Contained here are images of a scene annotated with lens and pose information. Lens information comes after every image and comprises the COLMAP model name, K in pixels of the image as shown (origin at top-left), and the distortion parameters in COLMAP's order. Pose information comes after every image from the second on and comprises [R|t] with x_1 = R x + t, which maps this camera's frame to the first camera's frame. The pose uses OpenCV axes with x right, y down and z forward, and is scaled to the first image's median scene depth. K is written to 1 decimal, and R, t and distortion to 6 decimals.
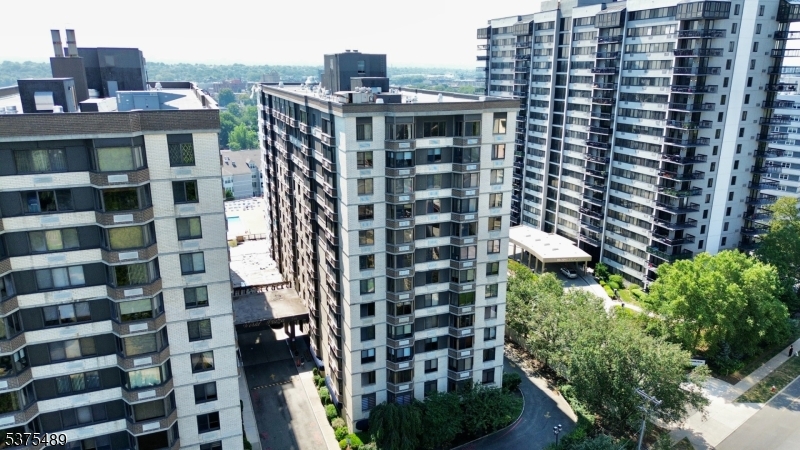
lens RADIAL K [[565.5, 0, 400.0], [0, 565.5, 225.0], [0, 0, 1]] dist [0.079386, -0.078115]
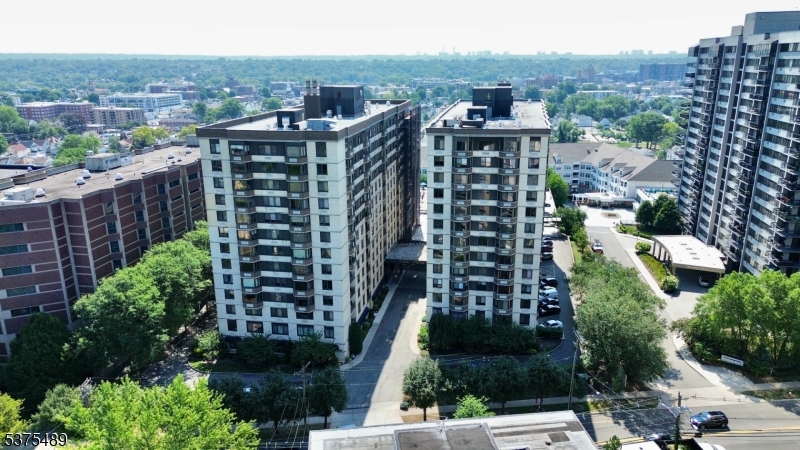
lens RADIAL K [[565.5, 0, 400.0], [0, 565.5, 225.0], [0, 0, 1]] dist [0.079386, -0.078115]
pose [[0.855236, 0.139144, -0.499210, 0.686394], [-0.133425, 0.989928, 0.047340, 0.006607], [0.500769, 0.026120, 0.865187, -0.483094]]
